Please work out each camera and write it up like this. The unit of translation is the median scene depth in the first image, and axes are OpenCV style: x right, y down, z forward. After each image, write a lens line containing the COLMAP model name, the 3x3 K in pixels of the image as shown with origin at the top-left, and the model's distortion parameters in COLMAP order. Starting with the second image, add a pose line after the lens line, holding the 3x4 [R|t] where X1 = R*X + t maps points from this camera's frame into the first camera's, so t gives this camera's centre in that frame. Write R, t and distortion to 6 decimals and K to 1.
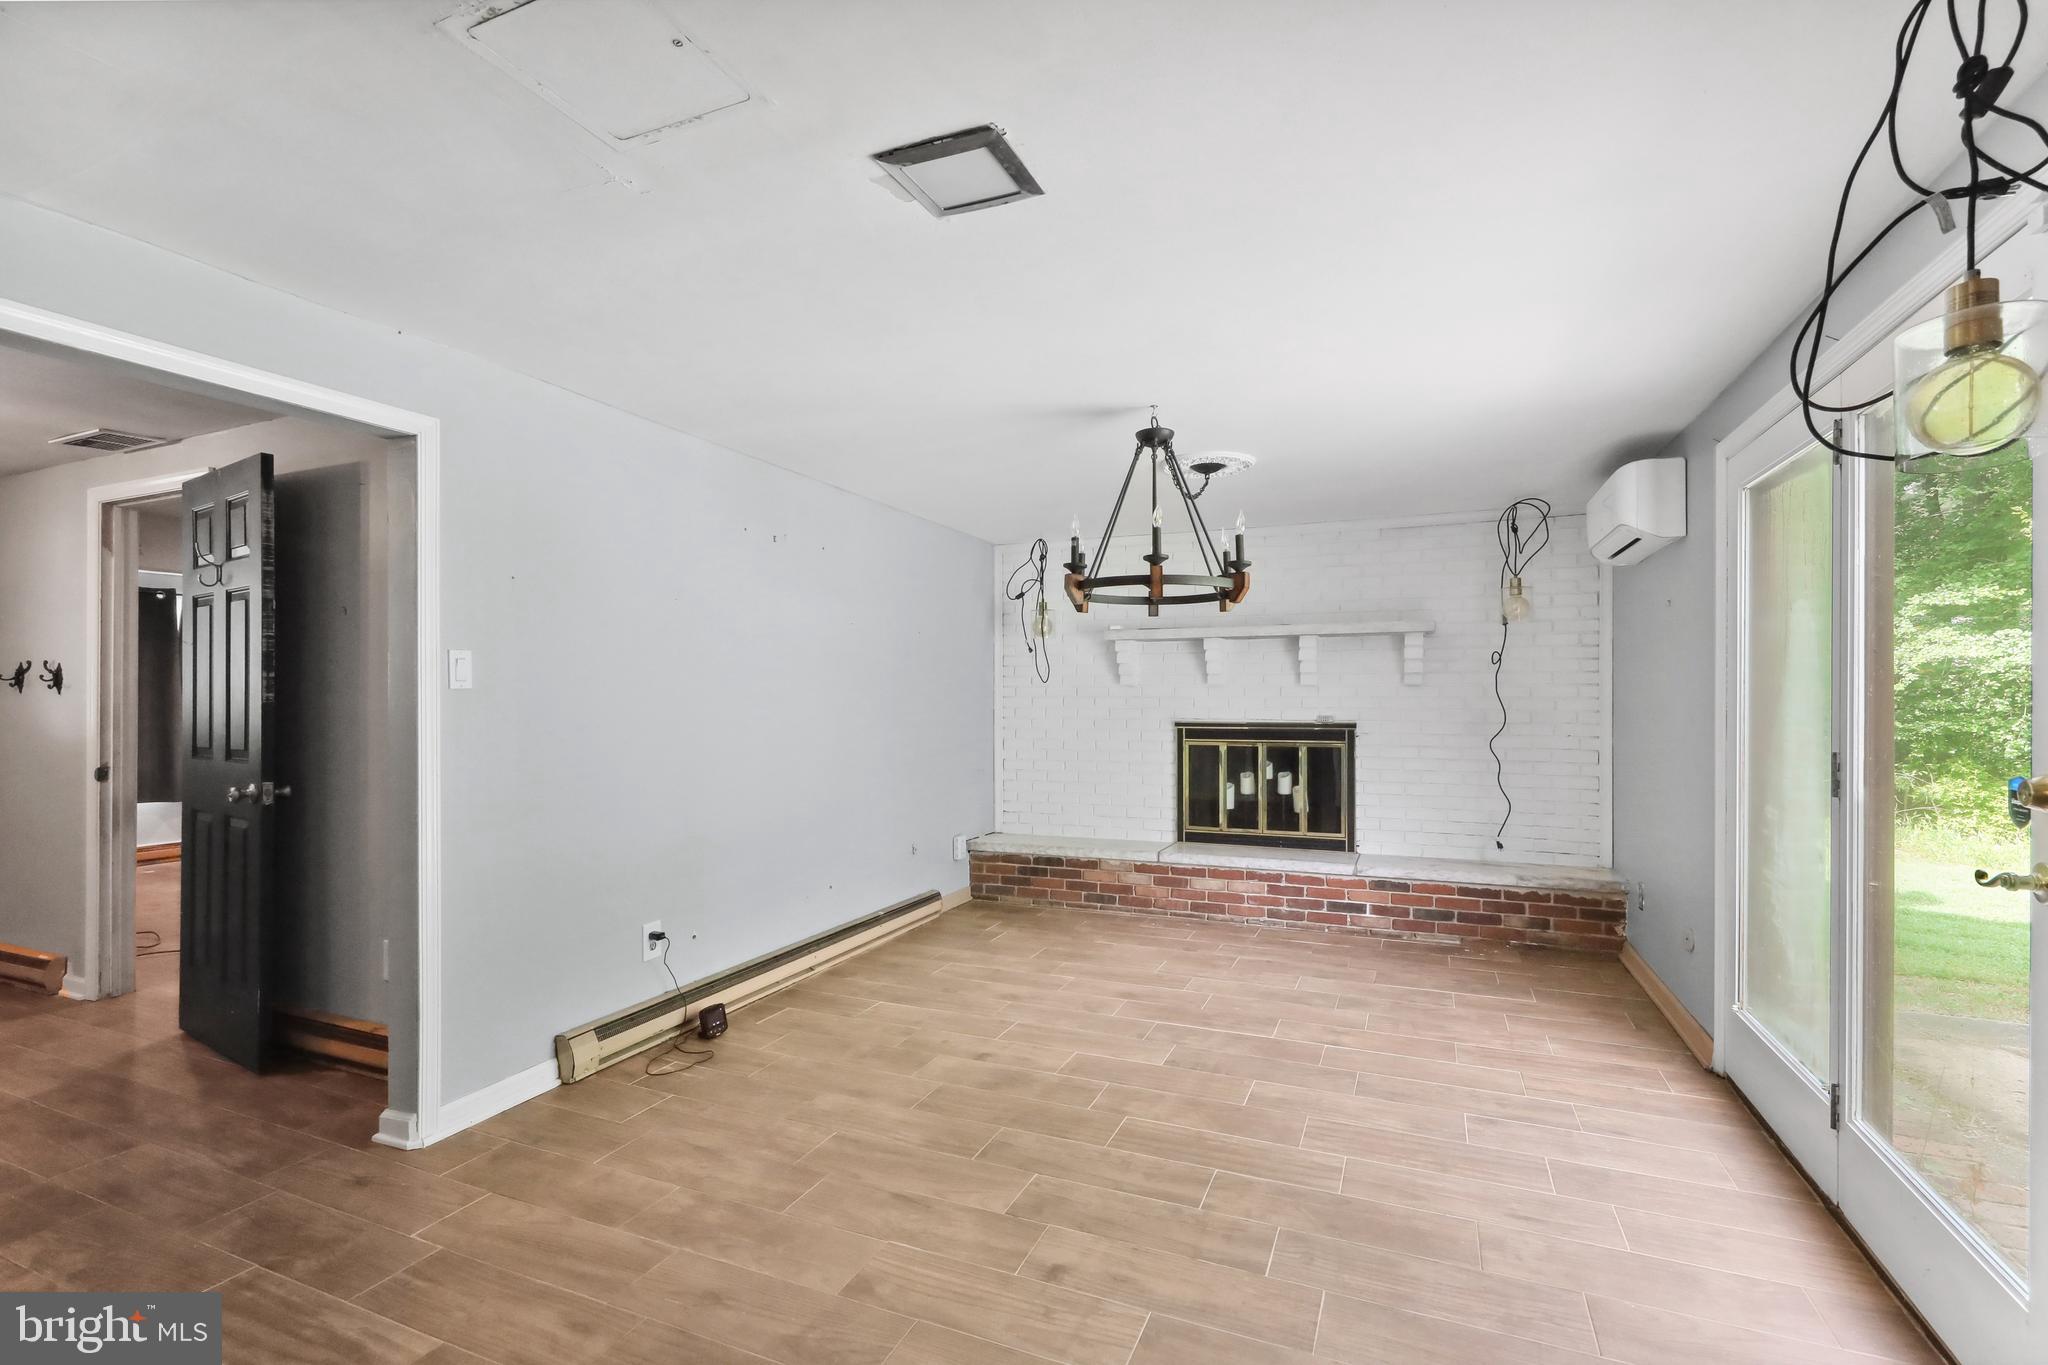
lens RADIAL K [[930.9, 0, 1015.8], [0, 930.9, 693.1], [0, 0, 1]] dist [-0.004824, 0.002947]
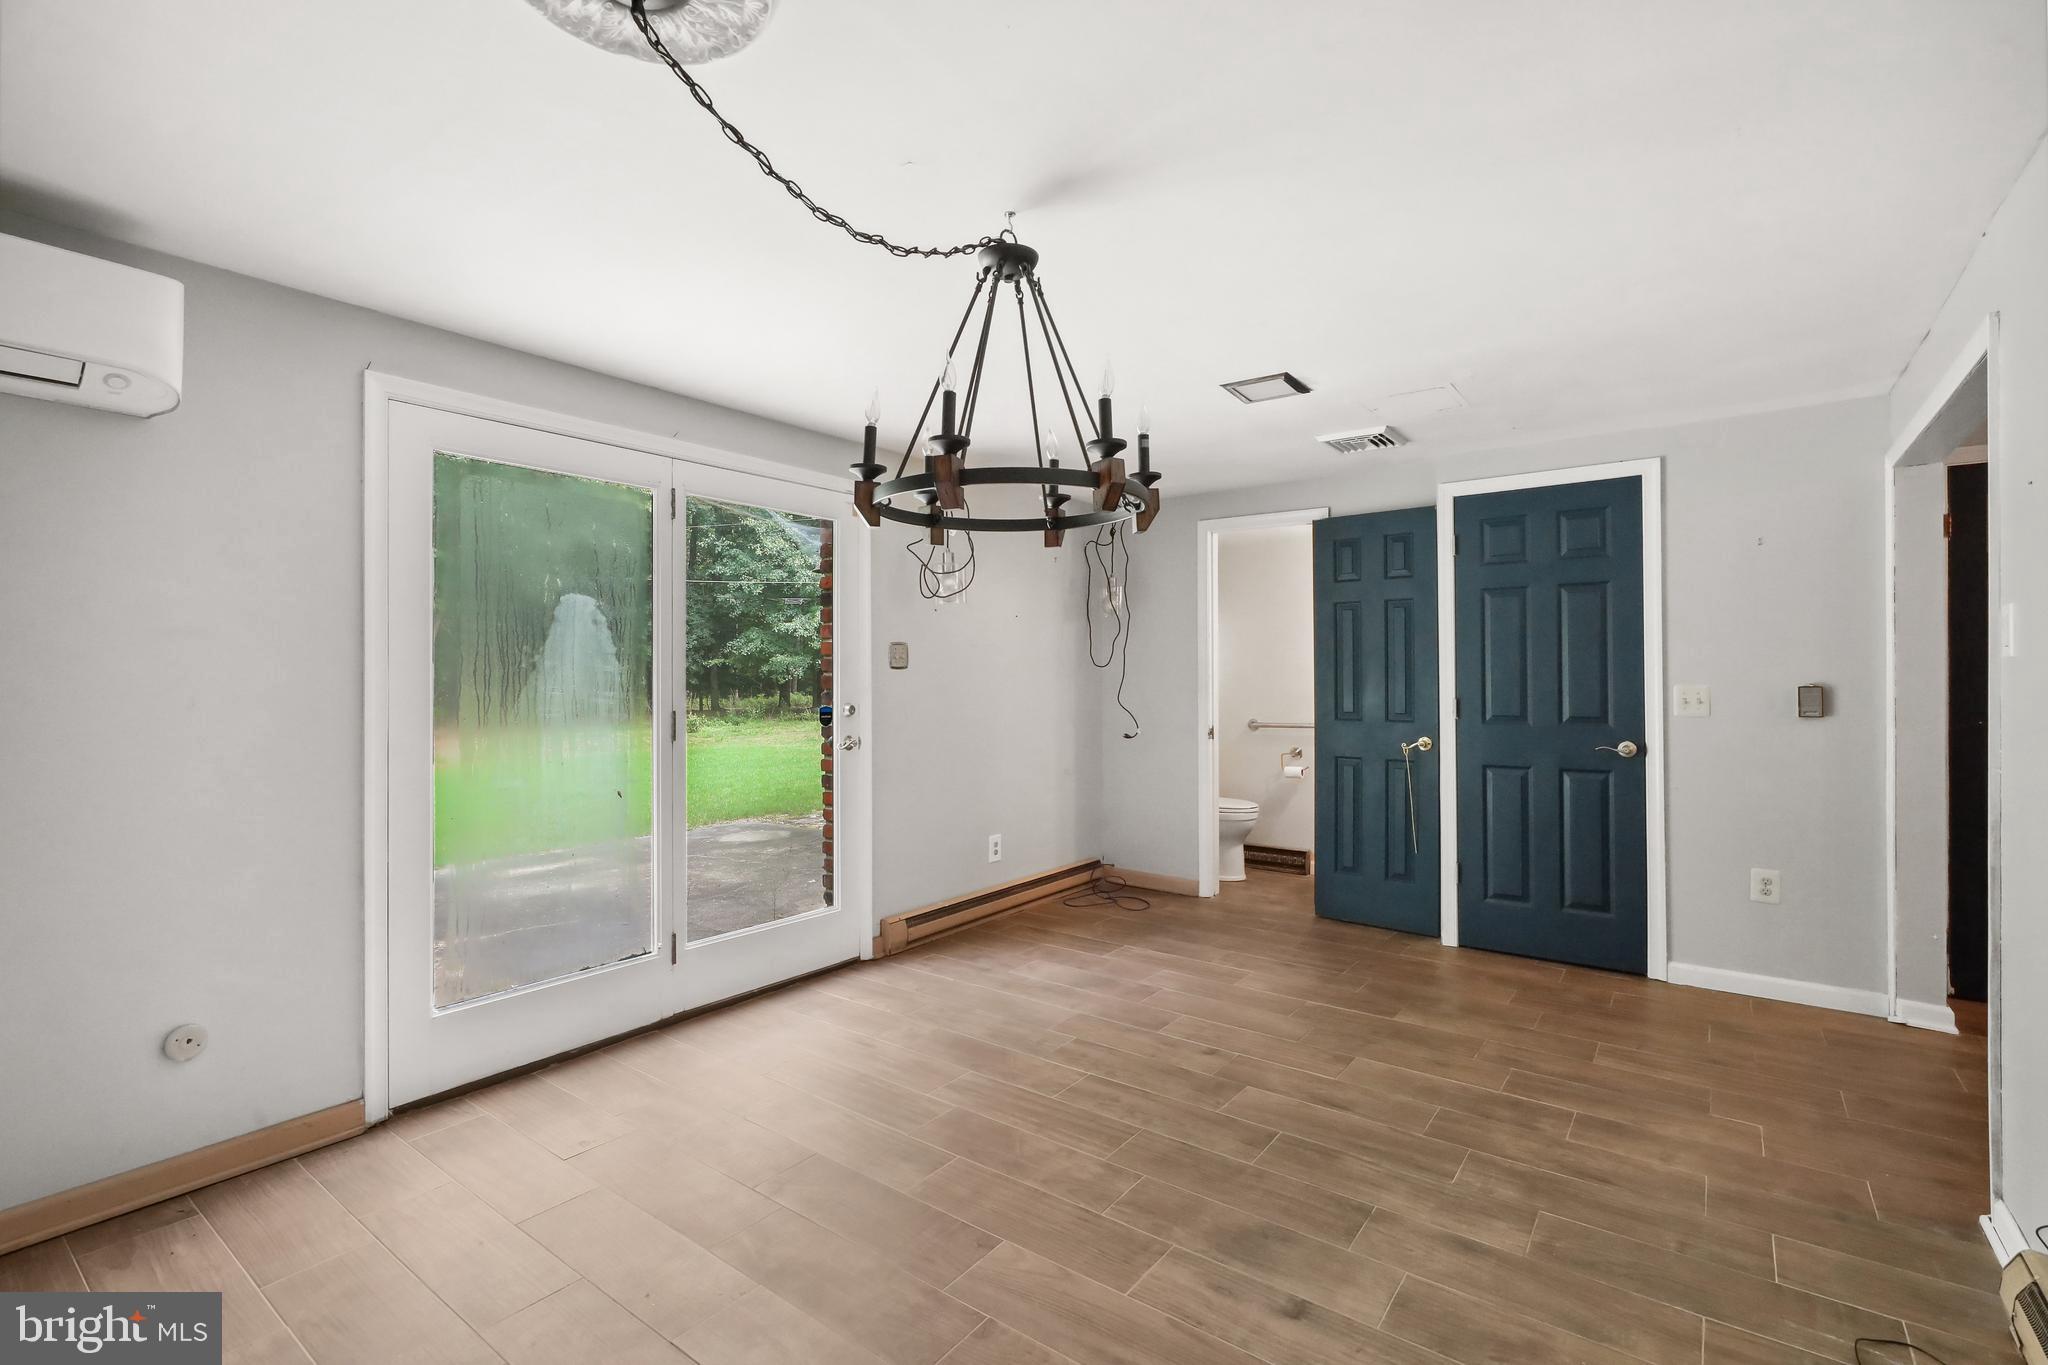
lens RADIAL K [[930.9, 0, 1026.8], [0, 930.9, 673.6], [0, 0, 1]] dist [-0.004824, 0.002947]
pose [[-0.974352, 0.002135, 0.225021, -0.003521], [0.001286, 0.999991, -0.003920, 0.005895], [-0.225027, -0.003530, -0.974346, 1.247353]]
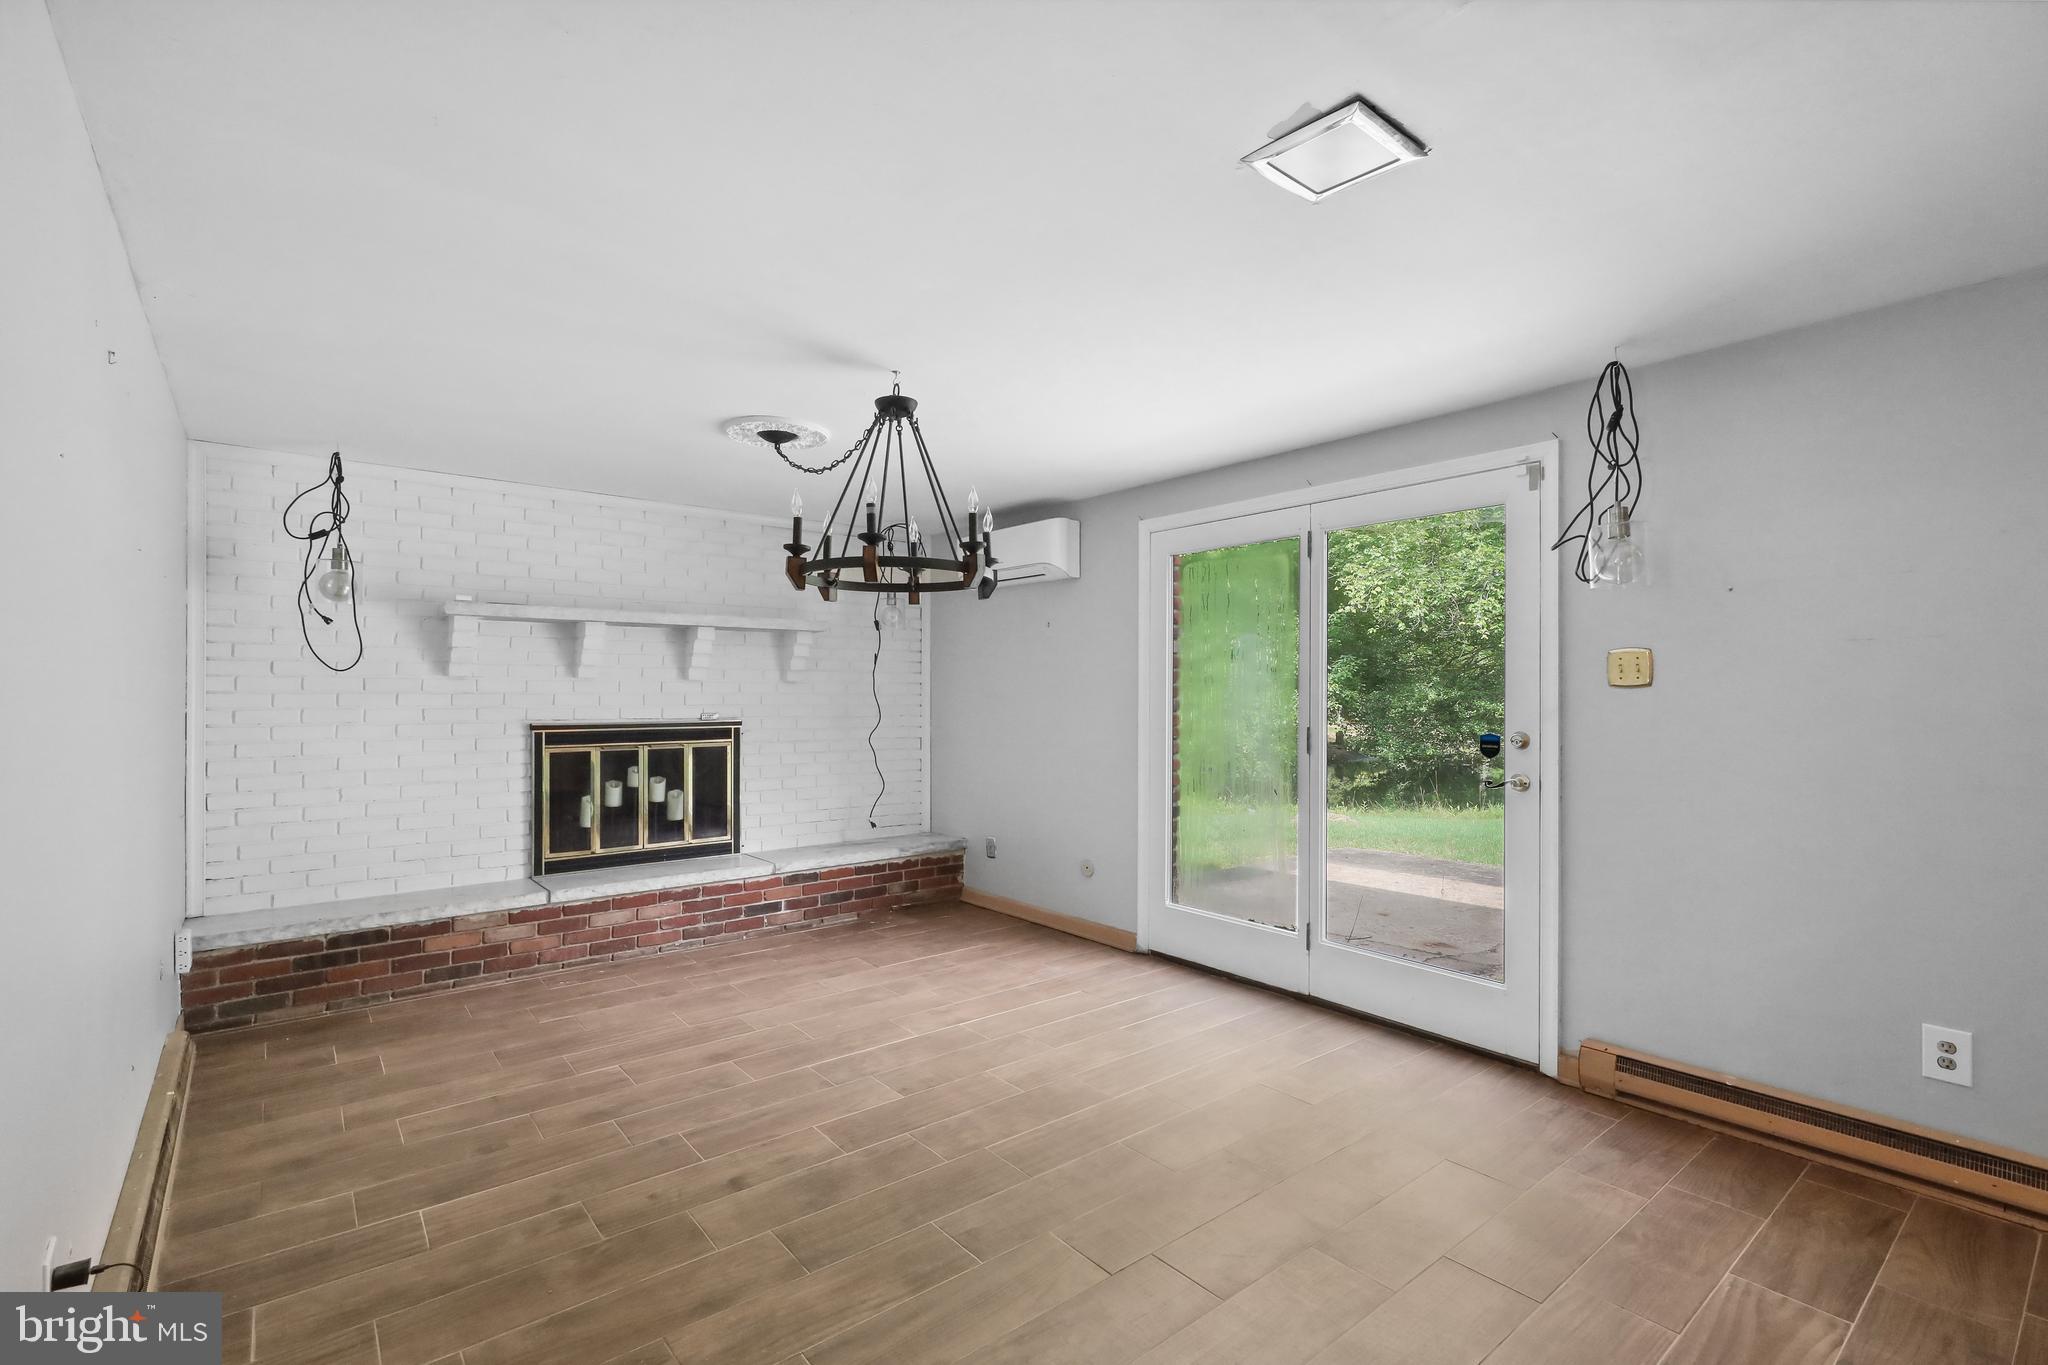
lens RADIAL K [[930.9, 0, 1030.8], [0, 930.9, 678.0], [0, 0, 1]] dist [-0.004824, 0.002947]
pose [[0.457441, 0.015745, 0.889100, -0.461923], [-0.004785, 0.999872, -0.015245, 0.001907], [-0.889227, 0.002719, 0.457458, 0.360166]]
